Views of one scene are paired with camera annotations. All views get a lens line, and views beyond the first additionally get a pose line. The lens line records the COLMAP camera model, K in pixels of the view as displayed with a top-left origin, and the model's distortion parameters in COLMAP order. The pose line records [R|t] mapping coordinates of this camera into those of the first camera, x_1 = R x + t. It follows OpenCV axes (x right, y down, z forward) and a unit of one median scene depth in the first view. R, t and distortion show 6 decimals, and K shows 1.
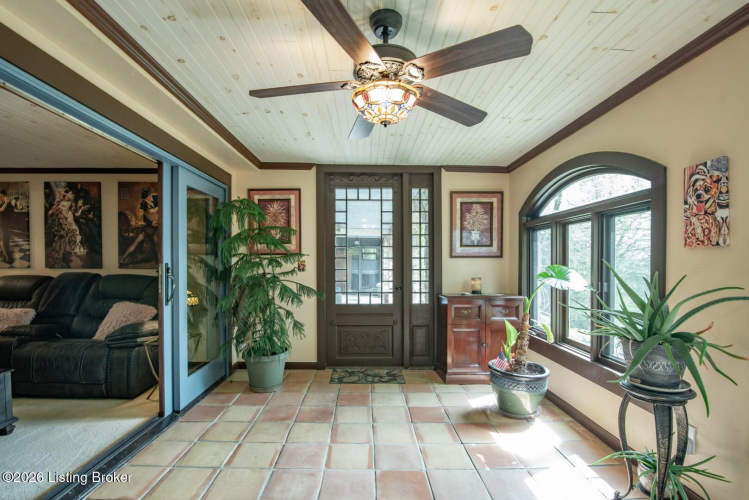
lens RADIAL K [[349.1, 0, 370.9], [0, 349.1, 265.1], [0, 0, 1]] dist [-0.015599, 0.000111]
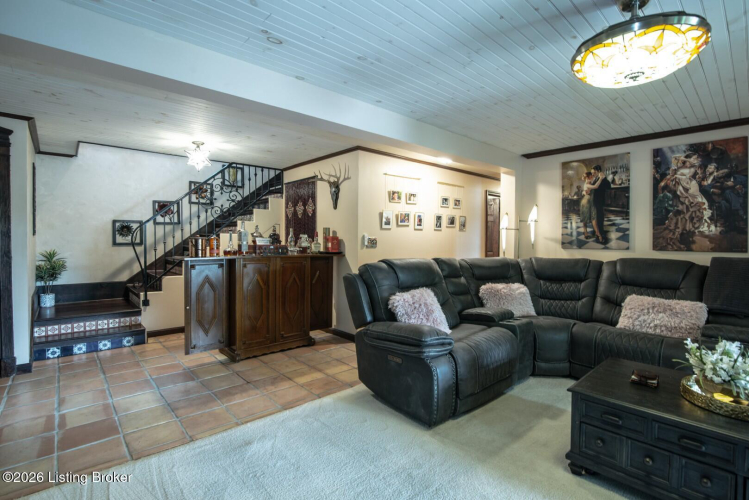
lens RADIAL K [[349.1, 0, 378.7], [0, 349.1, 246.1], [0, 0, 1]] dist [-0.015599, 0.000111]
pose [[0.671497, 0.019374, -0.740754, -0.767383], [-0.008211, 0.999791, 0.018705, -0.011651], [0.740961, -0.006479, 0.671516, -0.081635]]
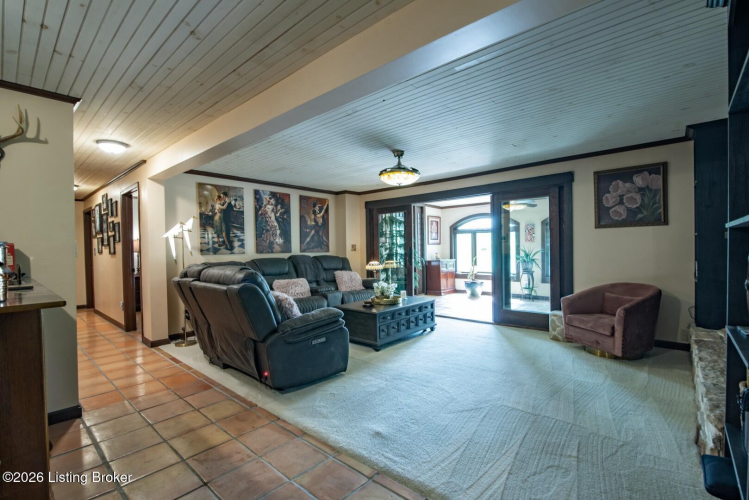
lens RADIAL K [[349.1, 0, 358.8], [0, 349.1, 253.2], [0, 0, 1]] dist [-0.015599, 0.000111]
pose [[0.690235, -0.021661, 0.723261, -1.662342], [0.019649, 0.999744, 0.011190, 0.000813], [-0.723319, 0.006487, 0.690484, -0.236133]]
